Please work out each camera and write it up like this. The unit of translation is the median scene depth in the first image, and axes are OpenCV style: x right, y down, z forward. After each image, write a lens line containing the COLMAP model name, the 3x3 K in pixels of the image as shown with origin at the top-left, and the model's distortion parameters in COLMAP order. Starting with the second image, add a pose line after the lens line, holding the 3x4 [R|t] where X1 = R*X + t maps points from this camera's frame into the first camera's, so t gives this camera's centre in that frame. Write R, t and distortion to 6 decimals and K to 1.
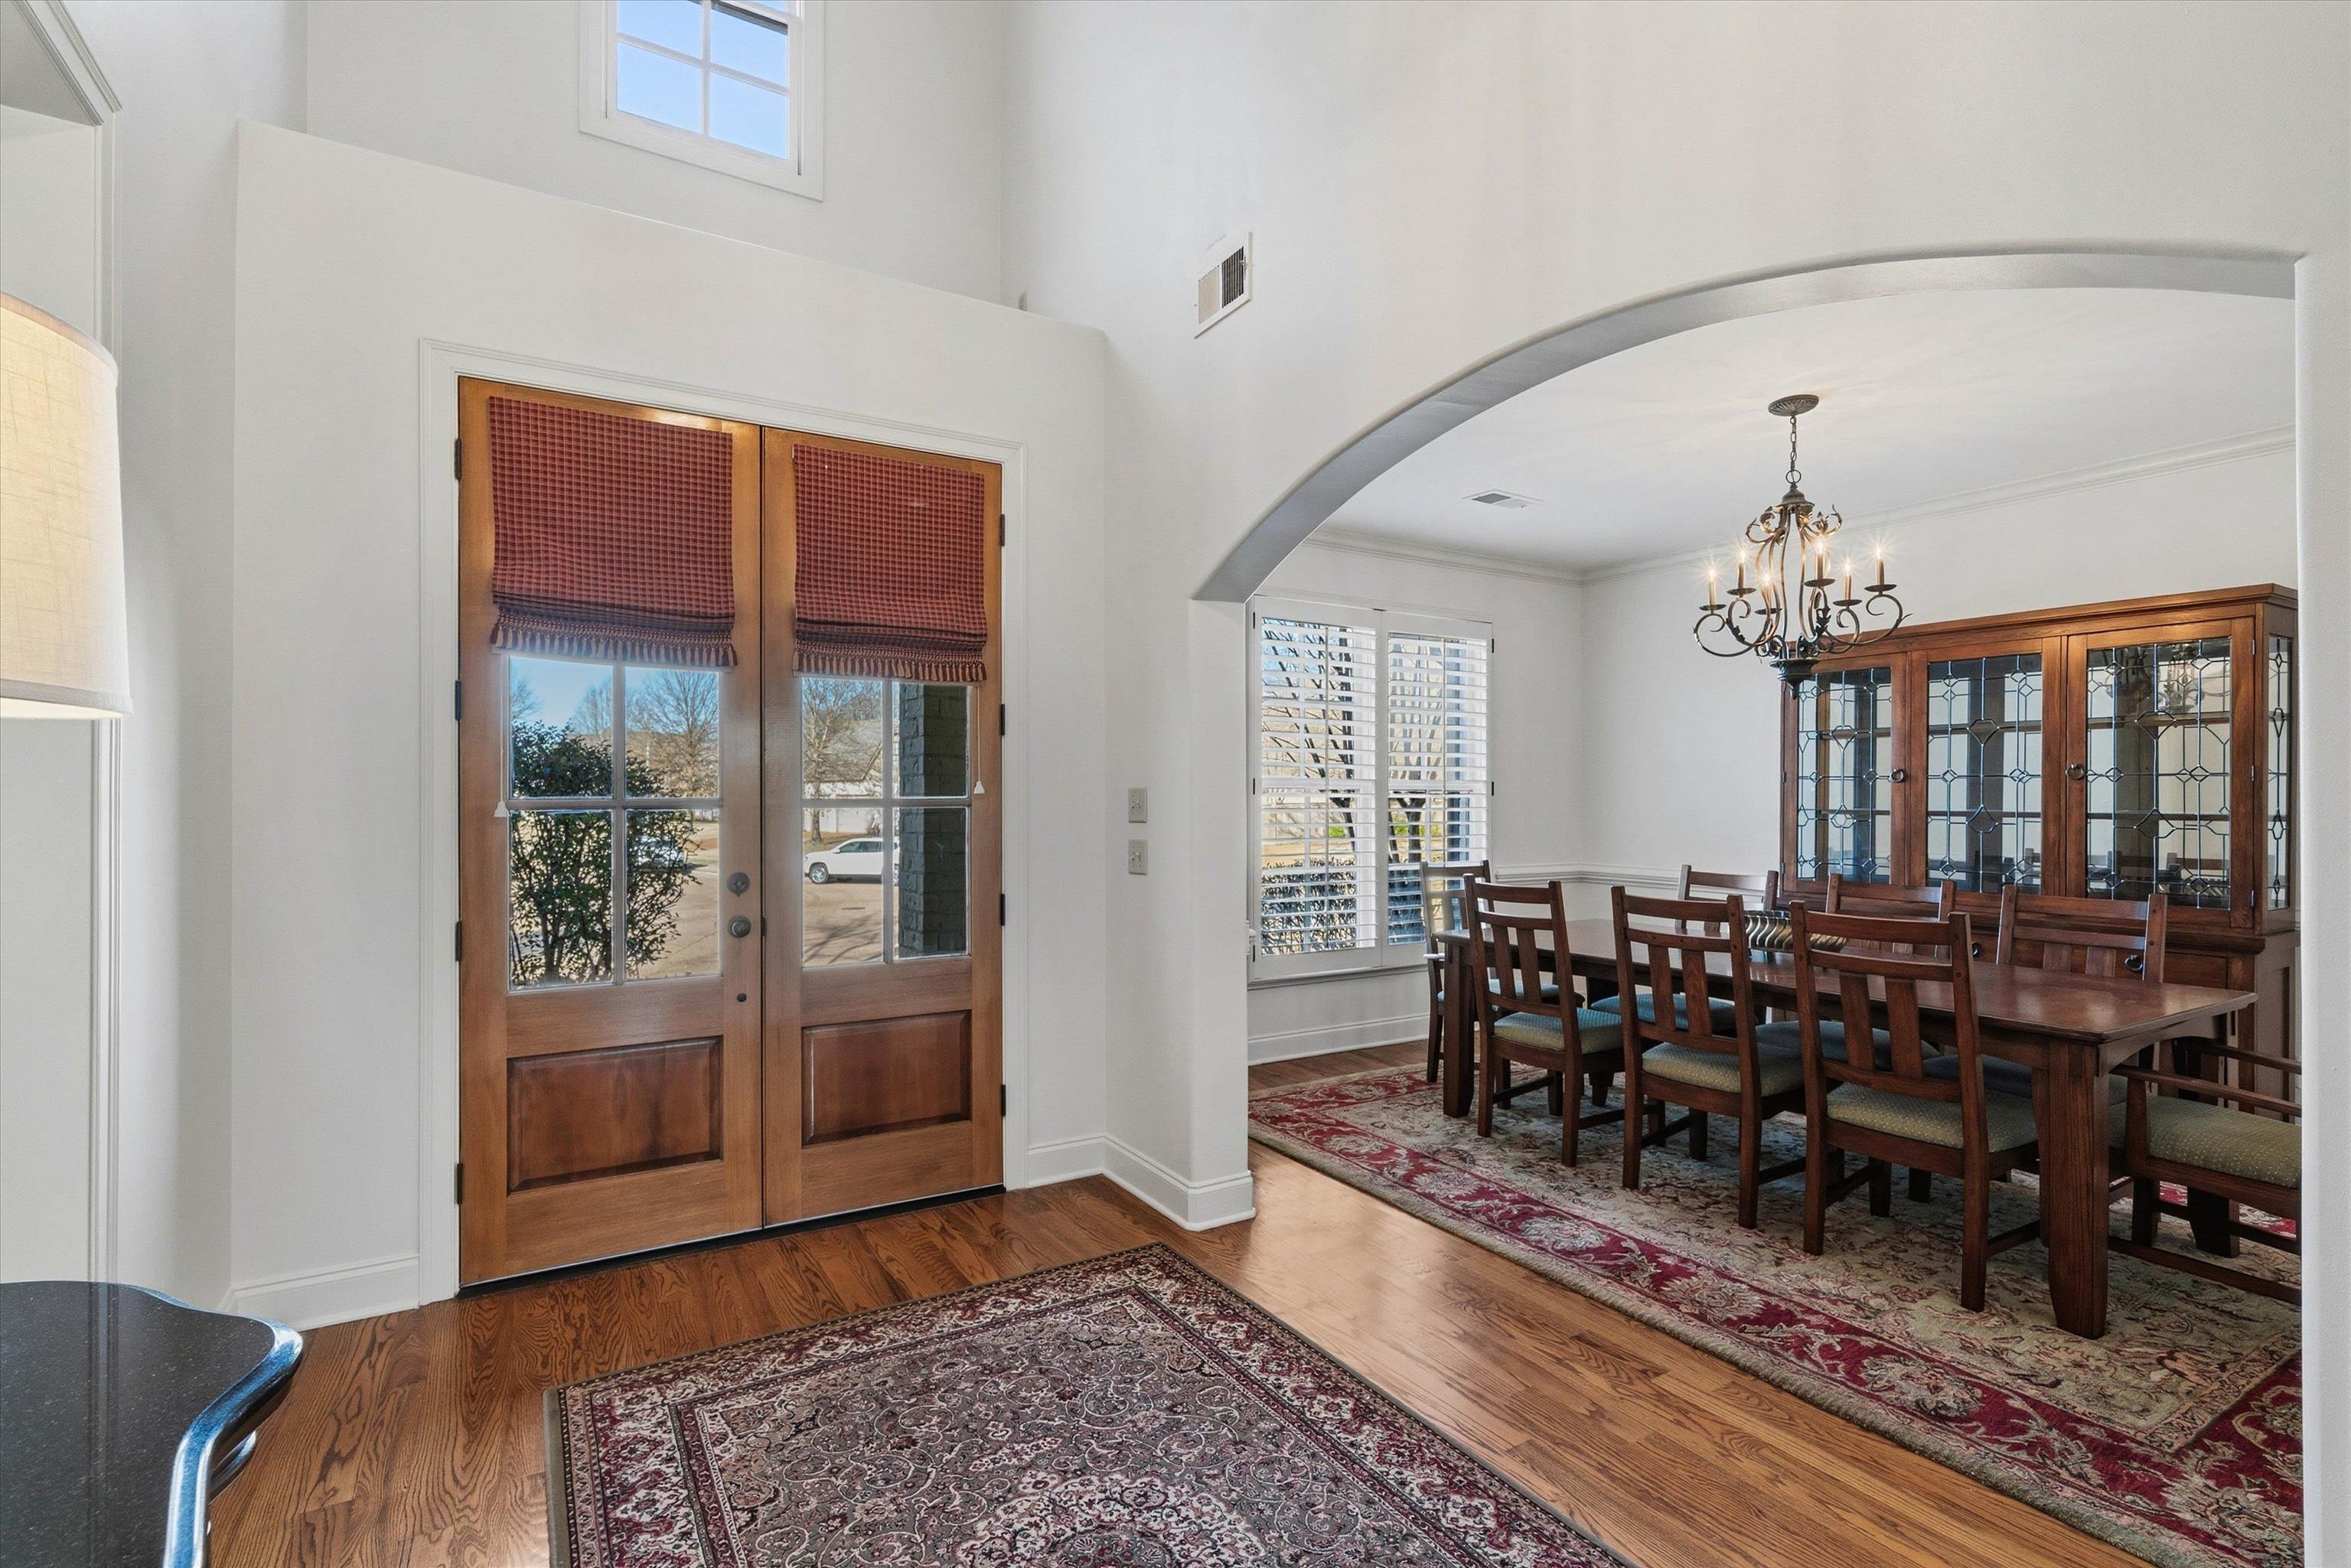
lens RADIAL K [[1082.9, 0, 1167.0], [0, 1082.9, 783.5], [0, 0, 1]] dist [-0.001667, 0.005326]
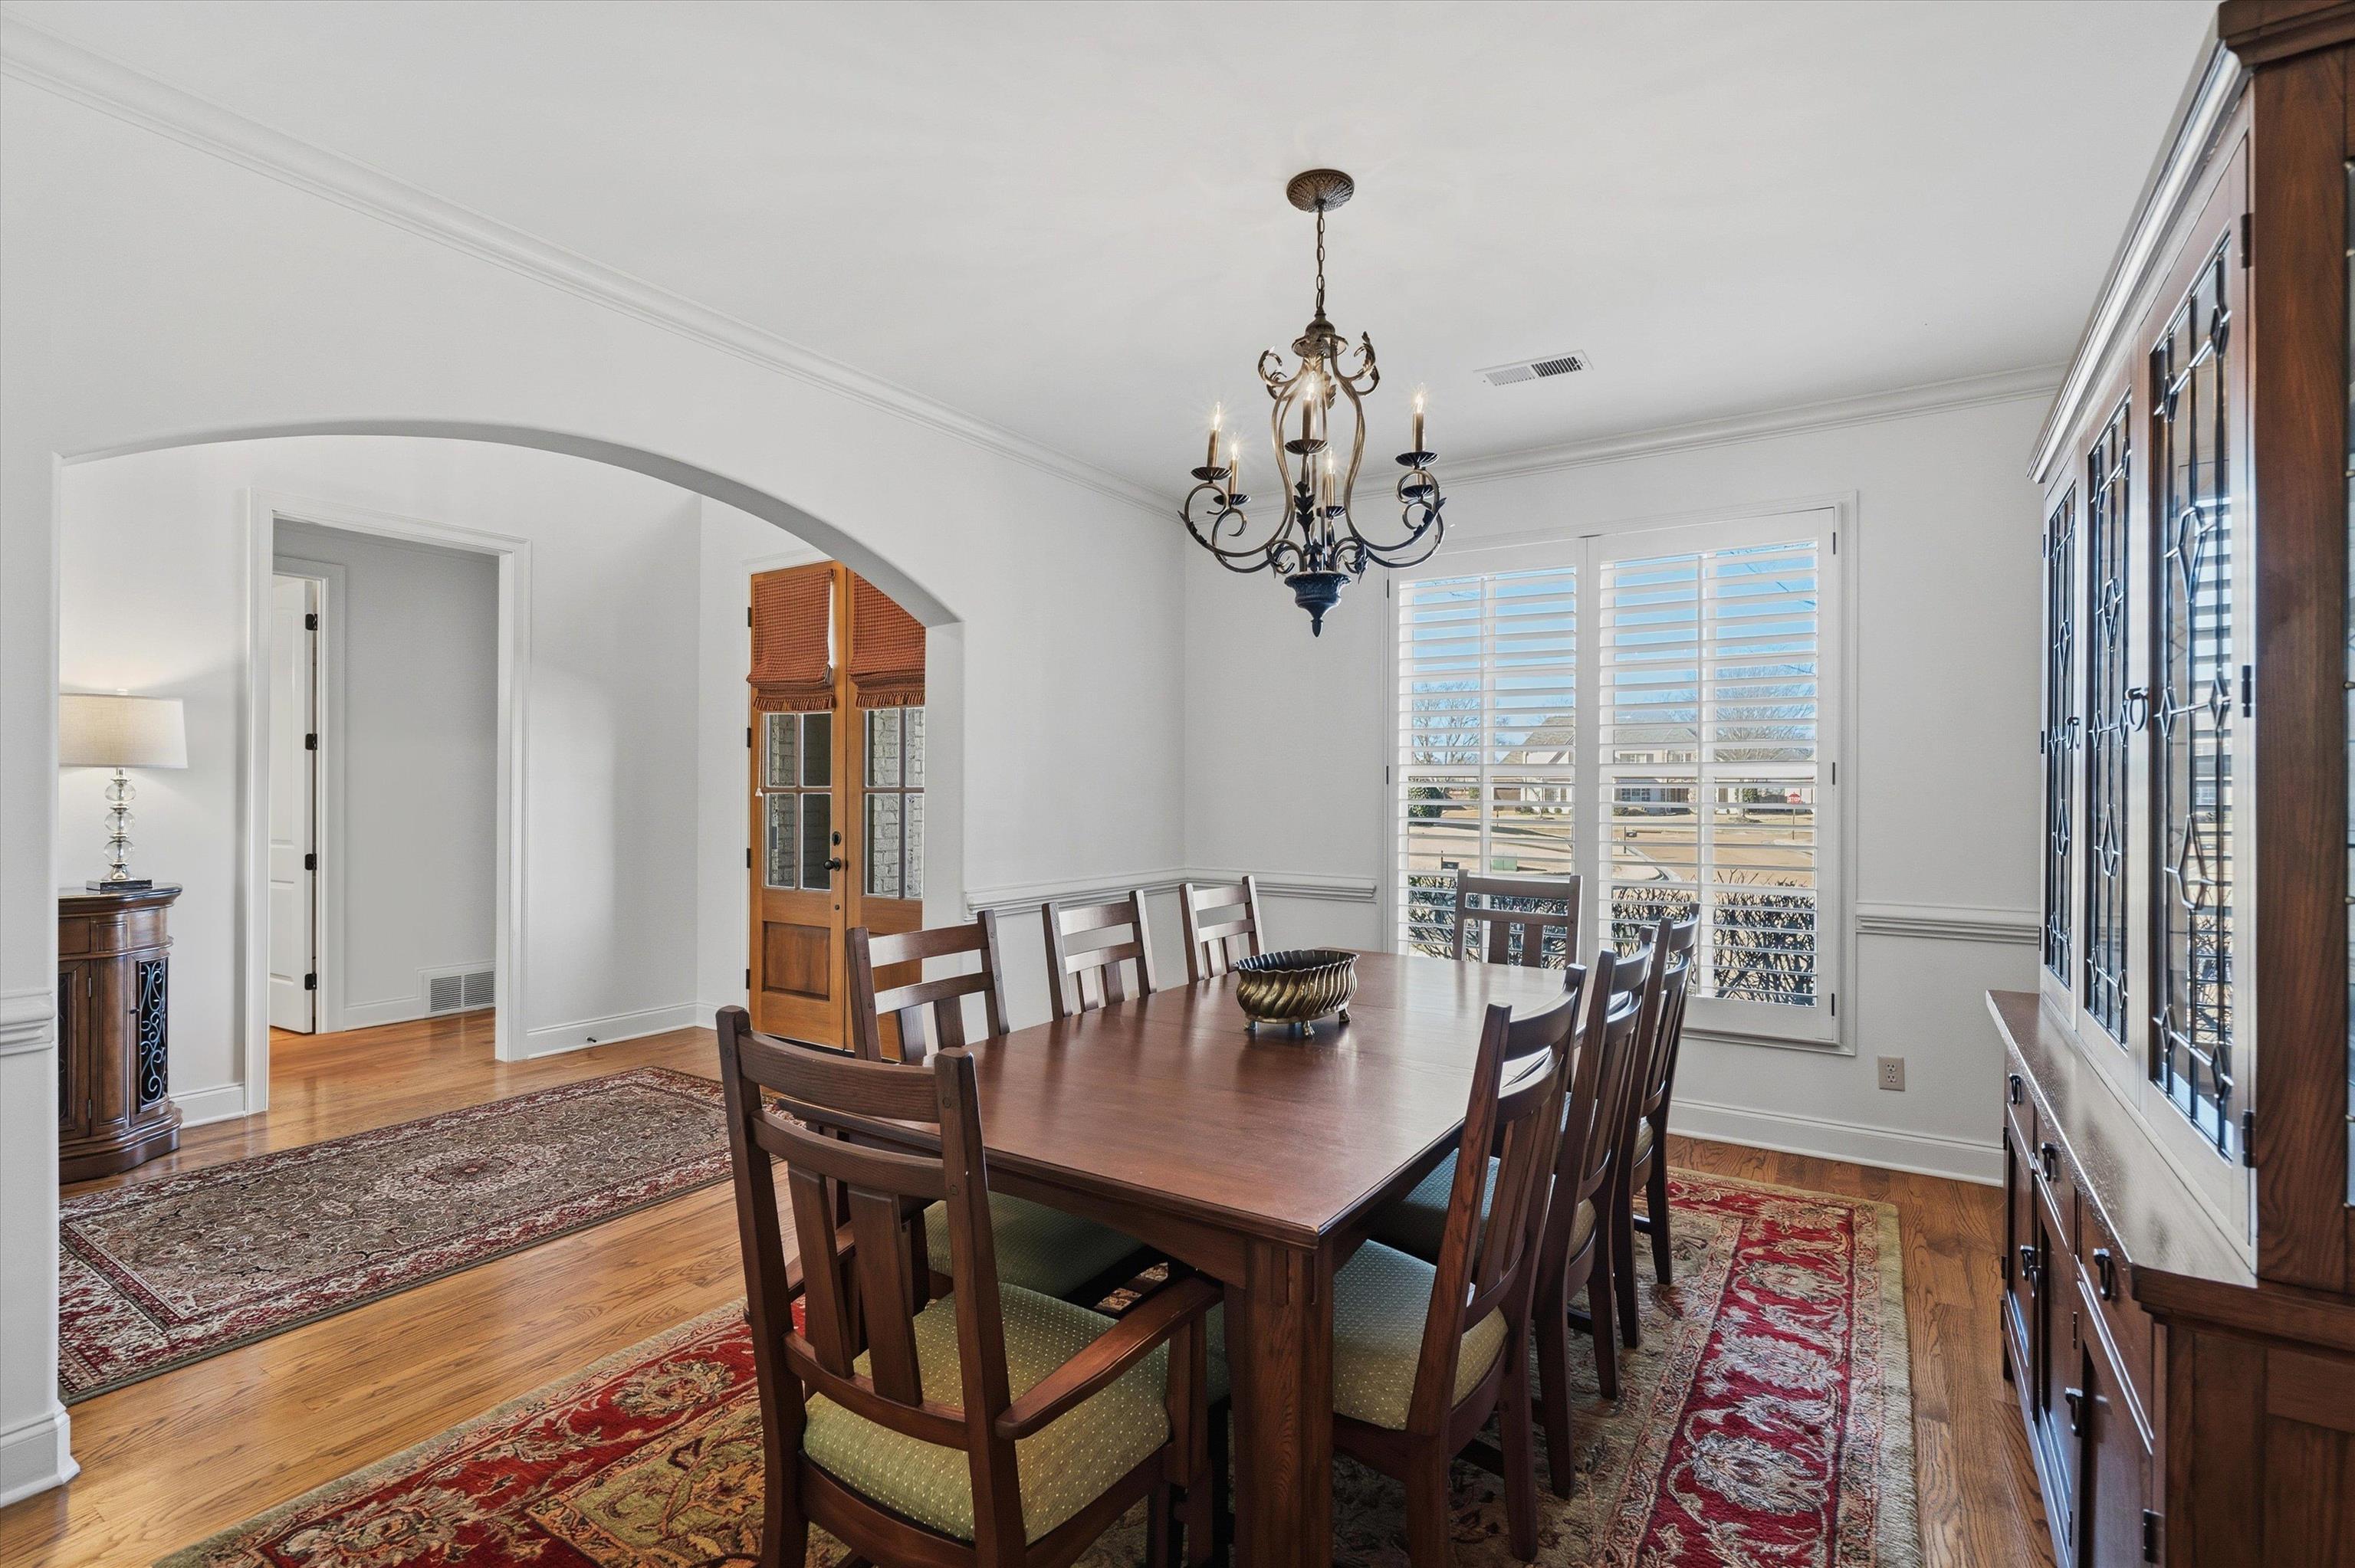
lens RADIAL K [[1084.6, 0, 1169.0], [0, 1084.6, 783.5], [0, 0, 1]] dist [-0.001667, 0.005326]
pose [[0.439234, -0.009313, -0.898324, 1.150853], [0.001160, 0.999951, -0.009800, 0.023354], [0.898372, 0.003262, 0.439224, 0.640447]]
